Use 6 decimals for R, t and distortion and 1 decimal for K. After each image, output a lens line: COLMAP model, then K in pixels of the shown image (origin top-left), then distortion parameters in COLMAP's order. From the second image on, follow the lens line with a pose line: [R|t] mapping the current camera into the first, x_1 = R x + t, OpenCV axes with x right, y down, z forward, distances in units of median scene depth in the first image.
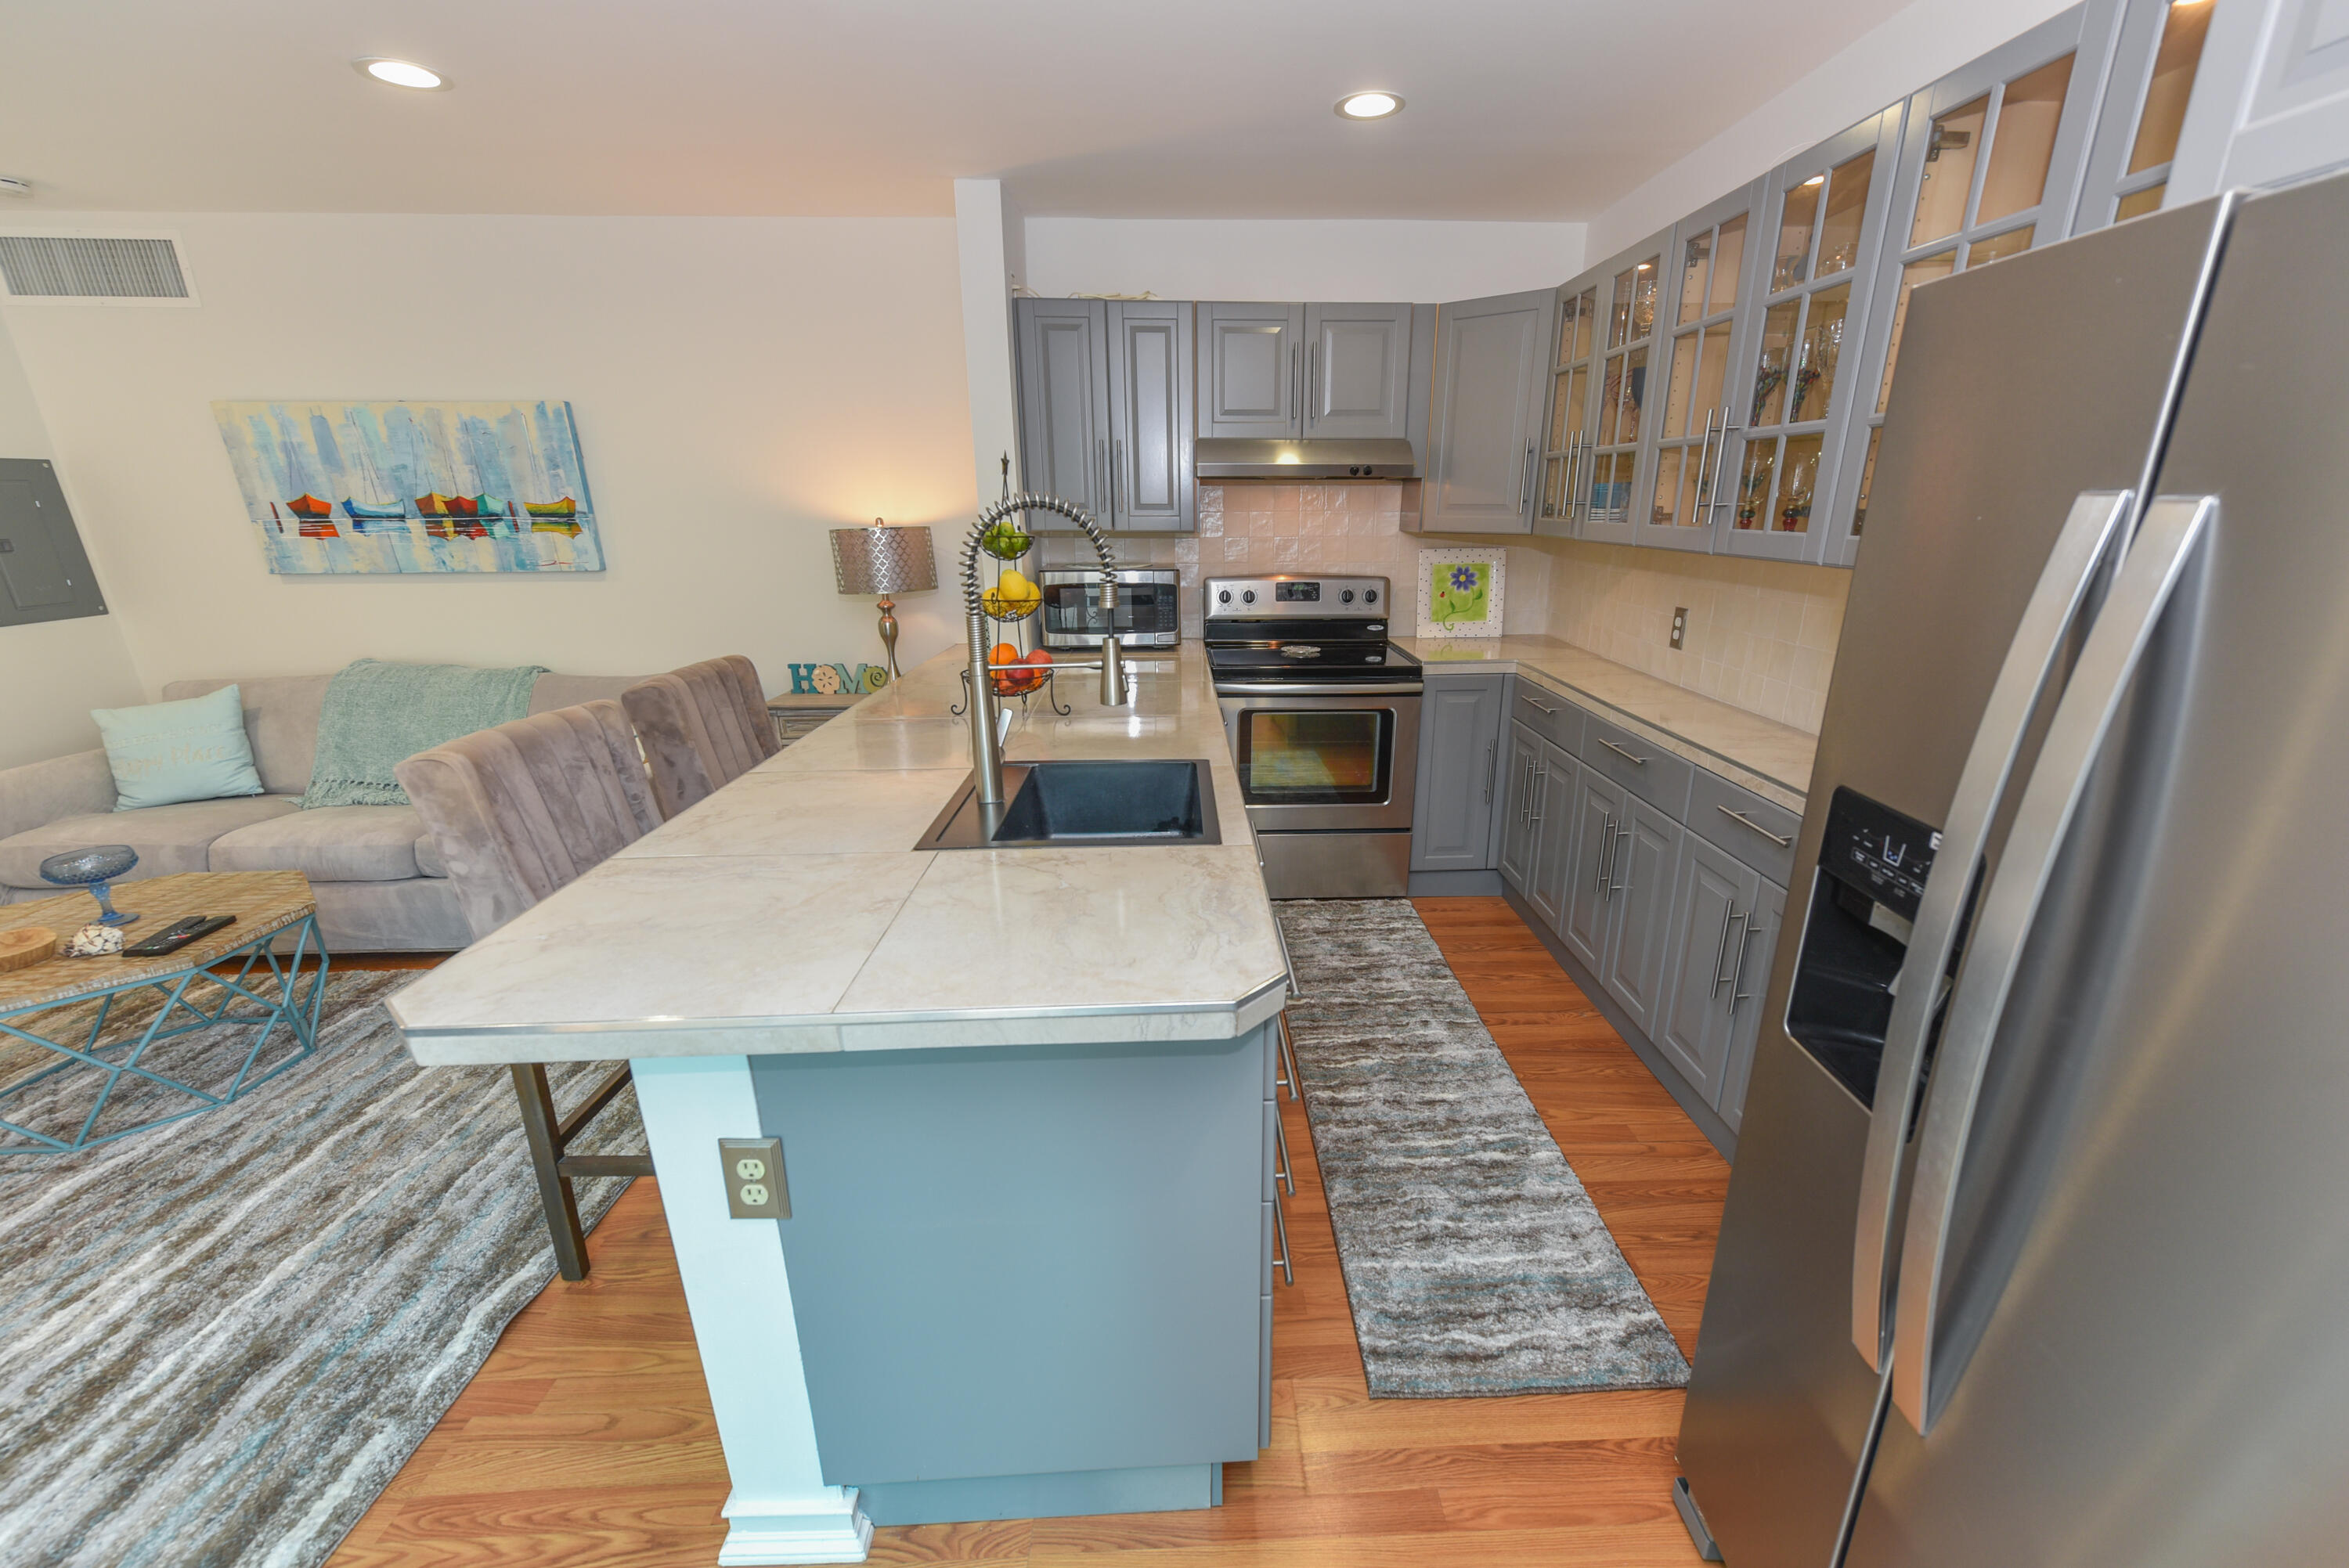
lens RADIAL K [[925.6, 0, 1231.4], [0, 925.6, 804.3], [0, 0, 1]] dist [0.002325, -0.001013]
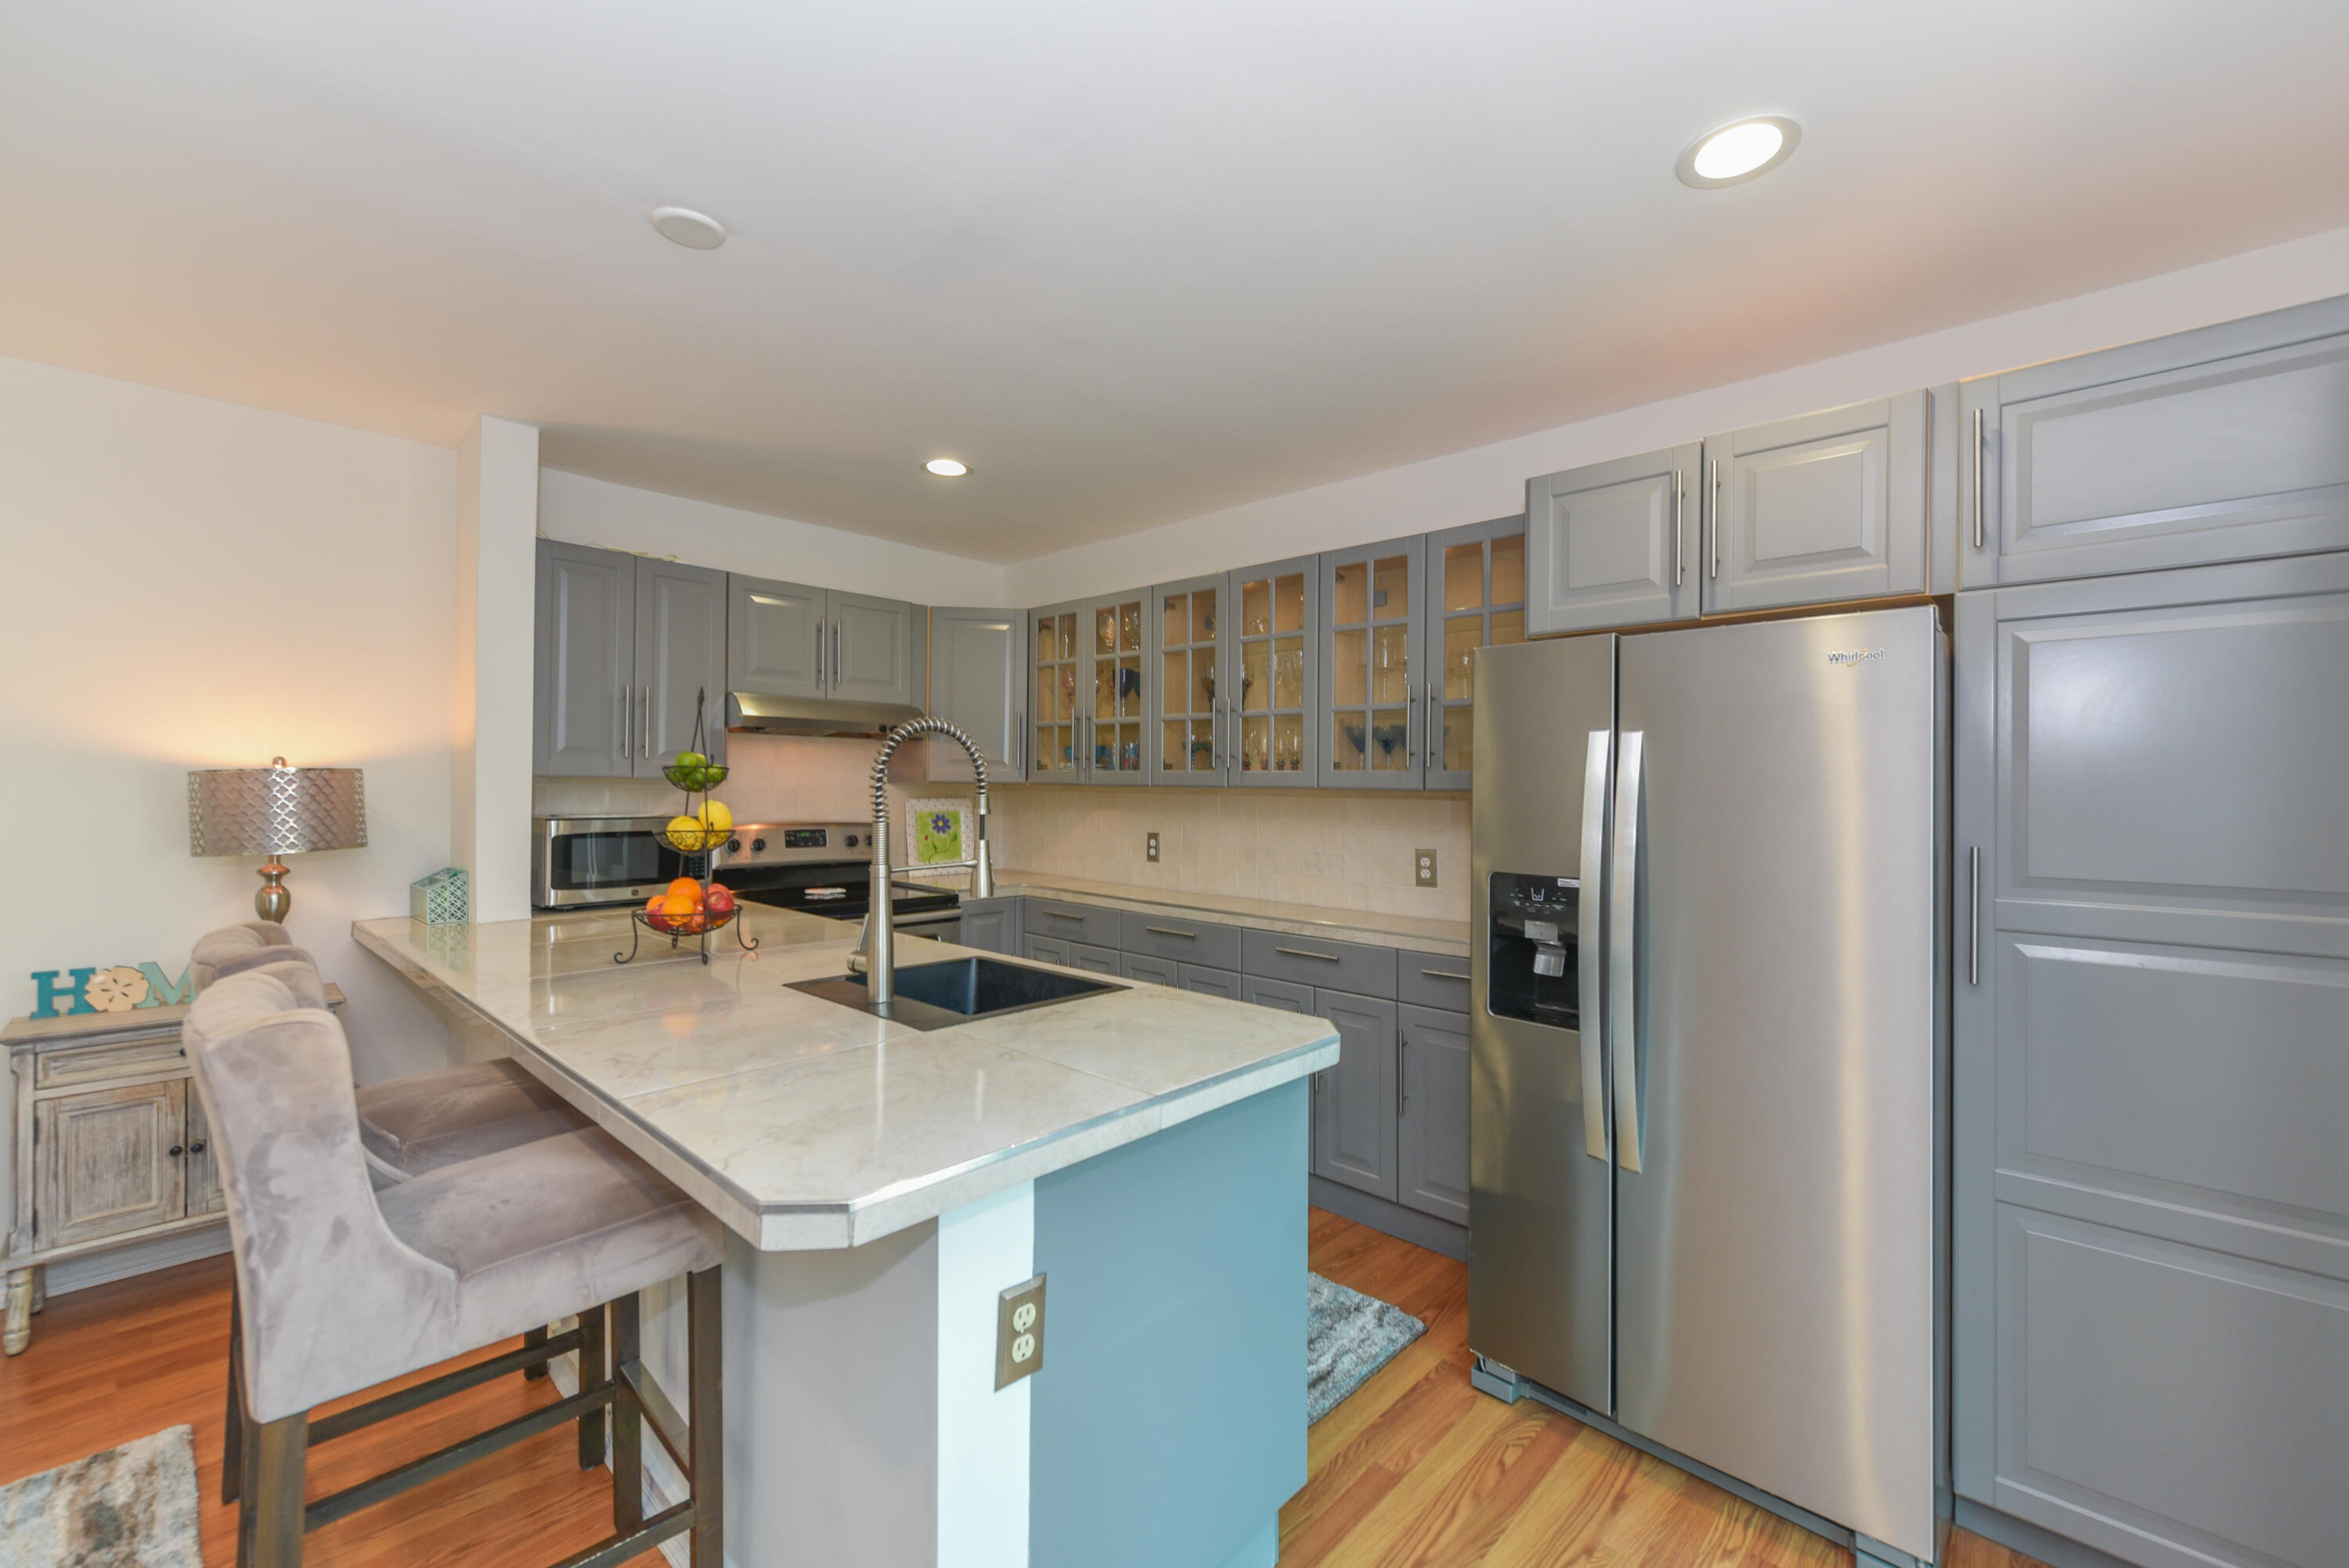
lens RADIAL K [[925.6, 0, 1178.0], [0, 925.6, 784.2], [0, 0, 1]] dist [0.002325, -0.001013]
pose [[0.725708, 0.008094, 0.687955, -0.376914], [0.205053, 0.951943, -0.227505, 0.035177], [-0.656735, 0.306169, 0.689173, 0.002937]]
